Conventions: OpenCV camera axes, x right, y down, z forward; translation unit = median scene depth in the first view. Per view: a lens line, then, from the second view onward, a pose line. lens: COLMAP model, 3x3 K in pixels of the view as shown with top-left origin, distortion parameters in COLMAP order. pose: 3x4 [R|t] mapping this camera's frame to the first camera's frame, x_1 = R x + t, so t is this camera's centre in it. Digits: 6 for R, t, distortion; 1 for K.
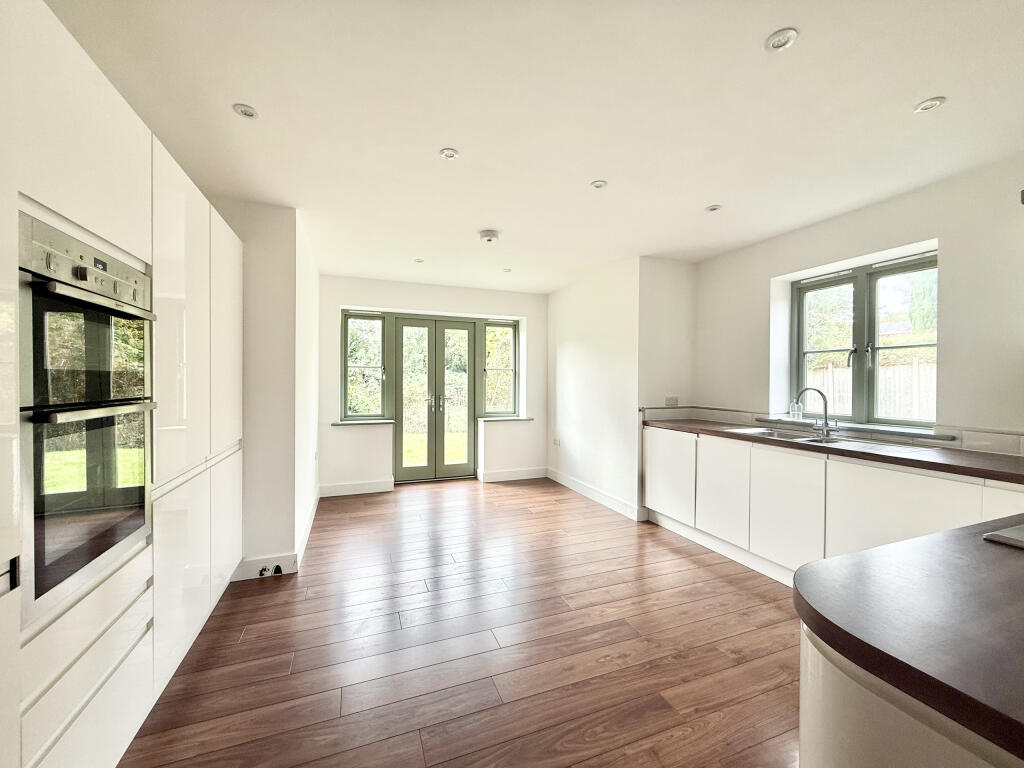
lens RADIAL K [[407.7, 0, 513.2], [0, 407.7, 383.5], [0, 0, 1]] dist [0.000619, 0.000480]
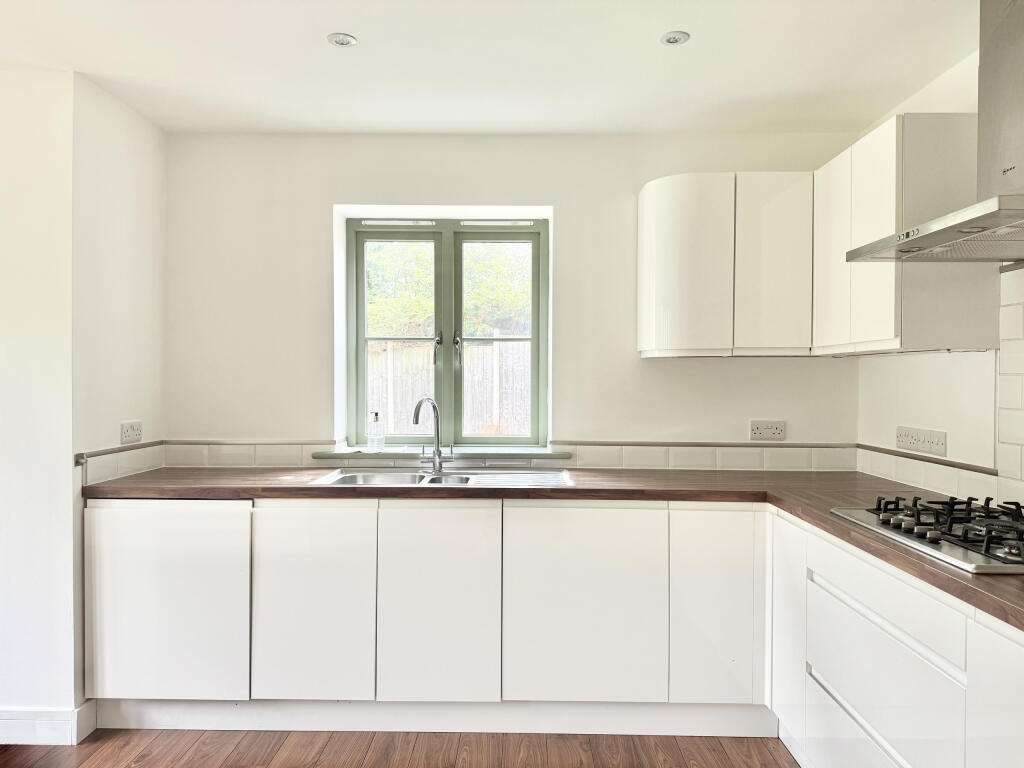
lens RADIAL K [[714.7, 0, 509.1], [0, 714.7, 373.7], [0, 0, 1]] dist [0.018598, -0.025653]
pose [[0.378628, 0.005256, 0.925534, -0.210081], [0.005813, 0.999951, -0.008056, -0.013663], [-0.925531, 0.008430, 0.378579, 0.414150]]
